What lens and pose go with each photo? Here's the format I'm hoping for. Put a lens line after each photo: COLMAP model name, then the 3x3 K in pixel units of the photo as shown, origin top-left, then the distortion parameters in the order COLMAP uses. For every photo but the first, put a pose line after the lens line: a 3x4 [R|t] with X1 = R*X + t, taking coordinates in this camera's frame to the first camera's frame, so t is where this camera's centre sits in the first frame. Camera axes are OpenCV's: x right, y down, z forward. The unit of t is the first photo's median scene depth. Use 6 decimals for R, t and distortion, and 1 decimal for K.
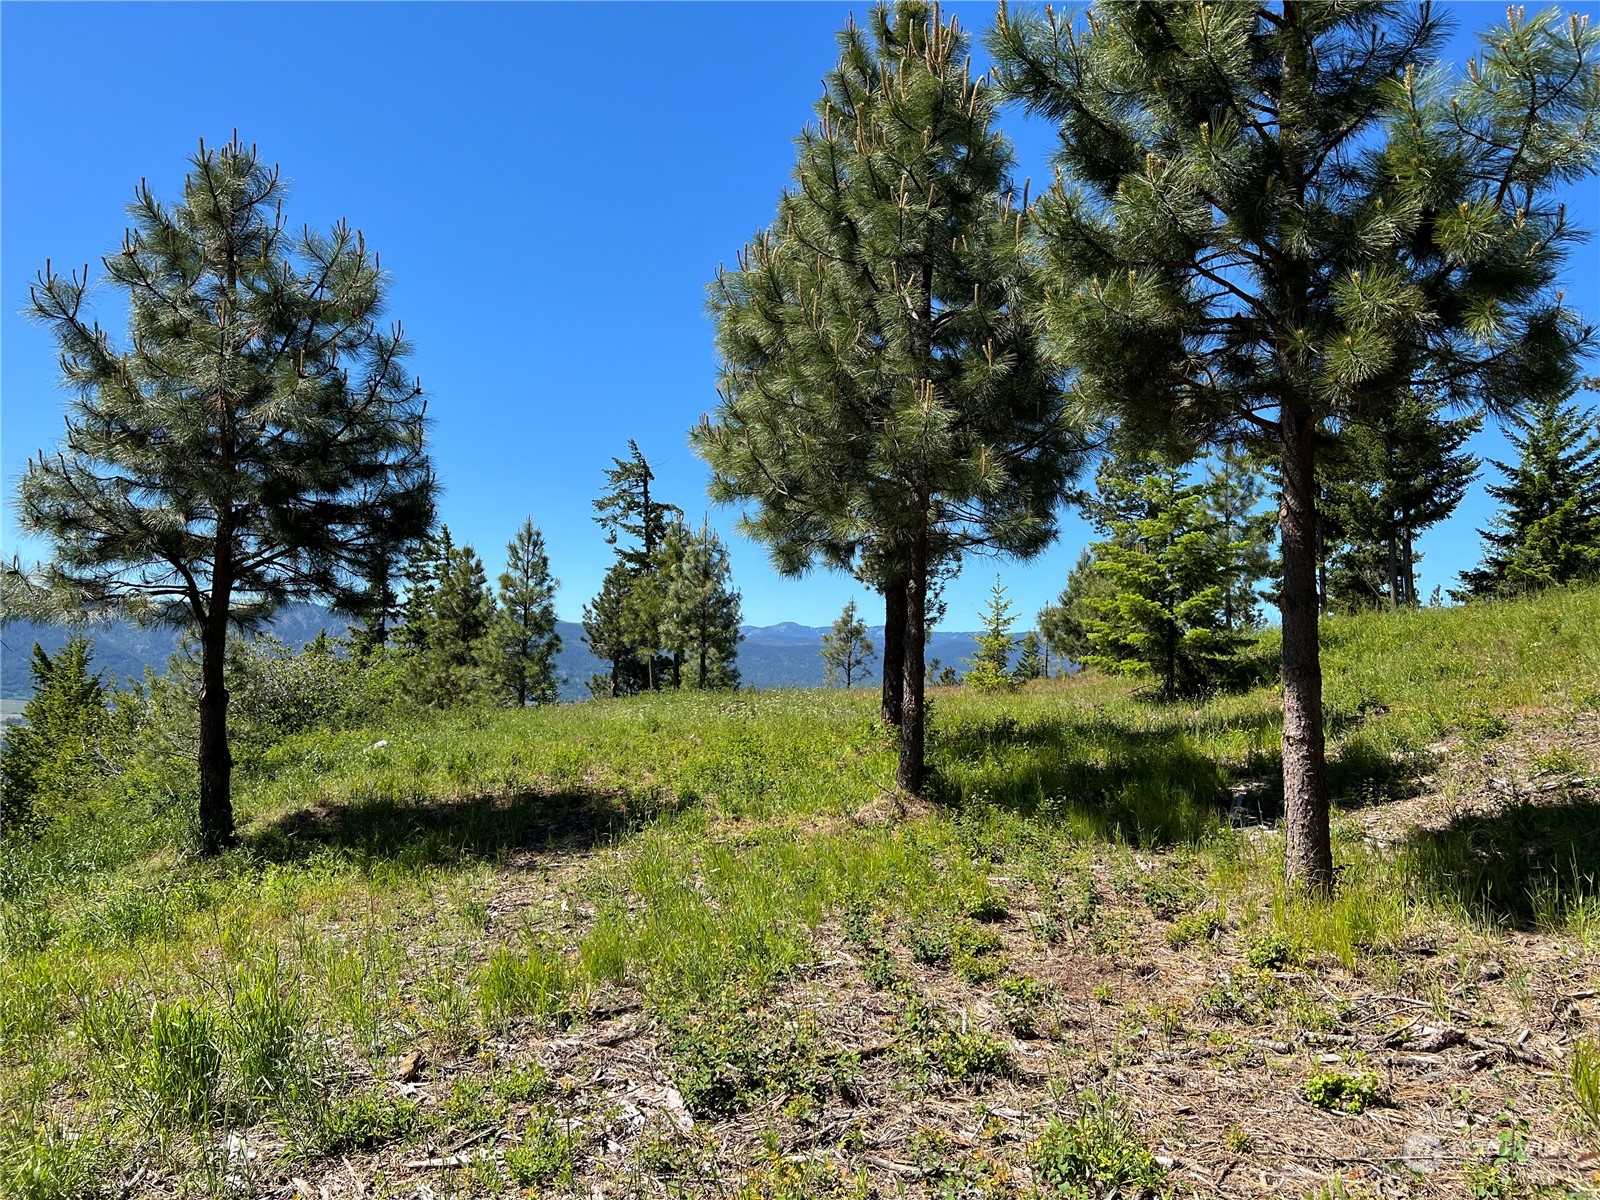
lens RADIAL K [[1173.1, 0, 794.4], [0, 1173.1, 591.5], [0, 0, 1]] dist [0.106678, -0.198904]
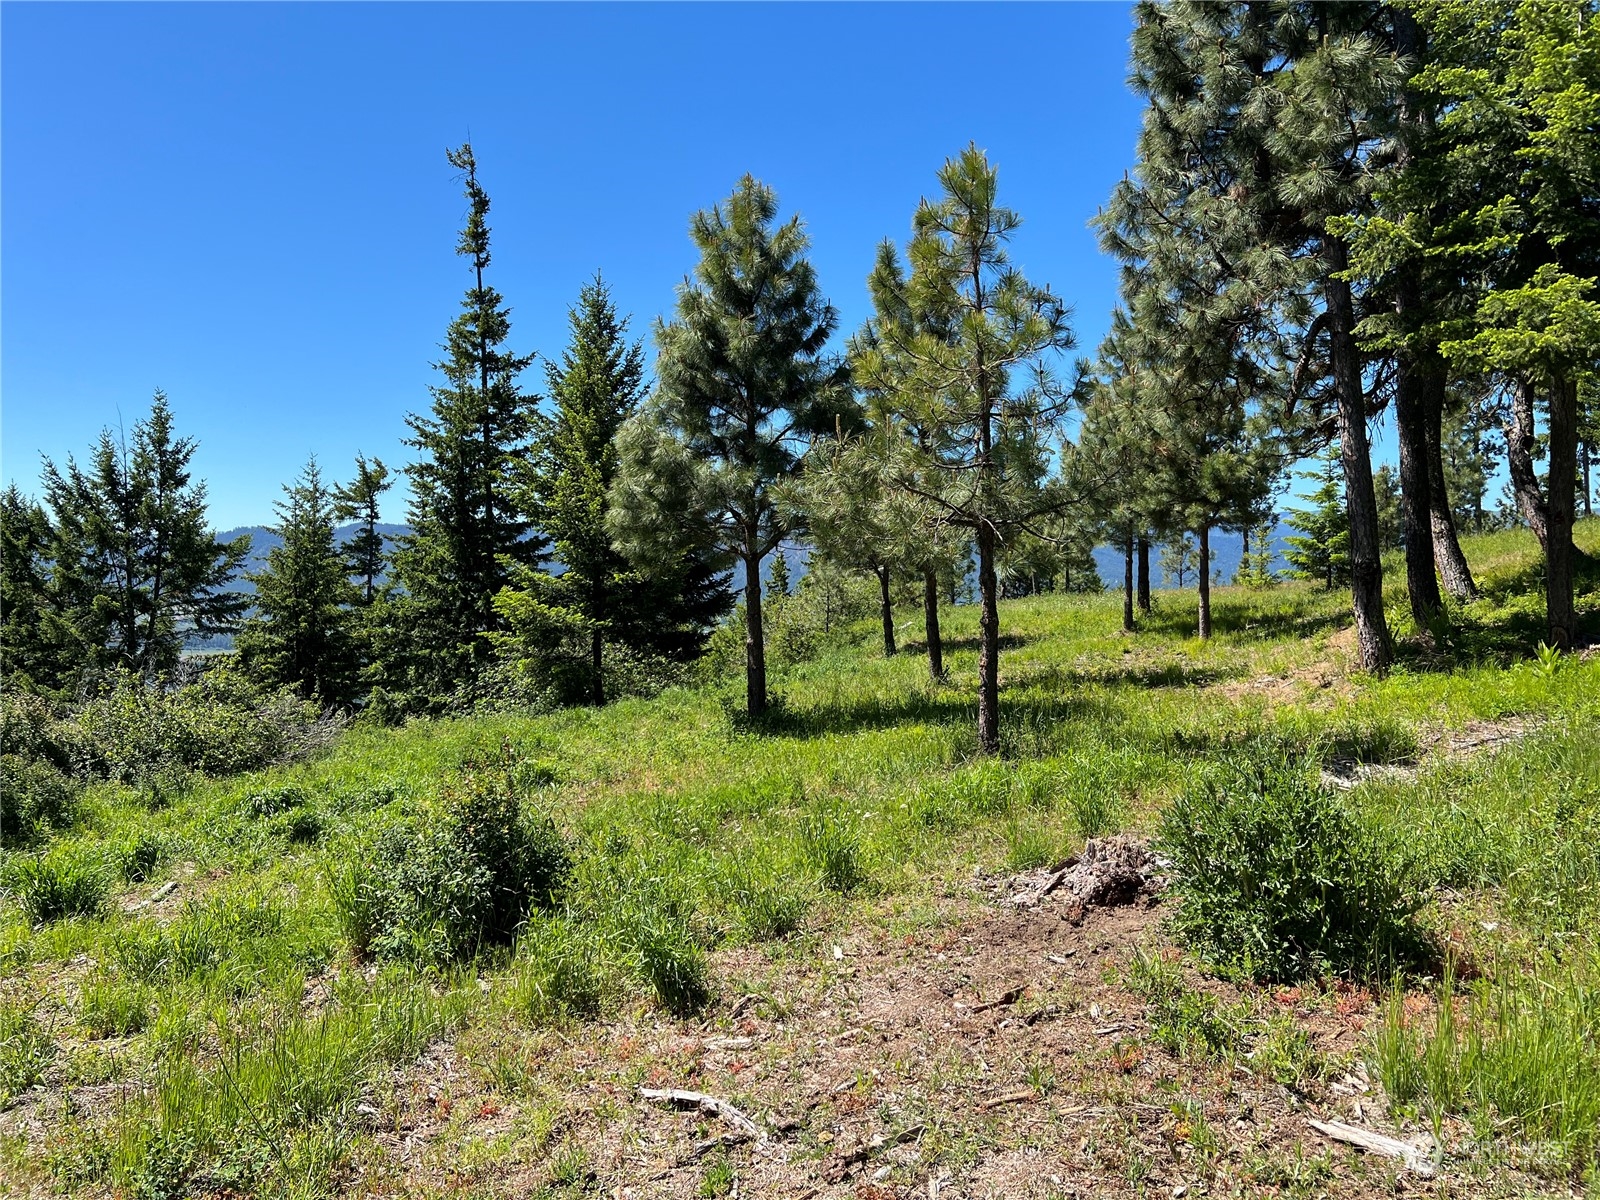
lens RADIAL K [[1173.1, 0, 794.4], [0, 1173.1, 591.5], [0, 0, 1]] dist [0.106678, -0.198904]
pose [[0.948731, -0.027256, -0.314909, 0.069482], [0.053614, 0.995715, 0.075343, -0.054863], [0.311506, -0.088364, 0.946127, -0.590976]]
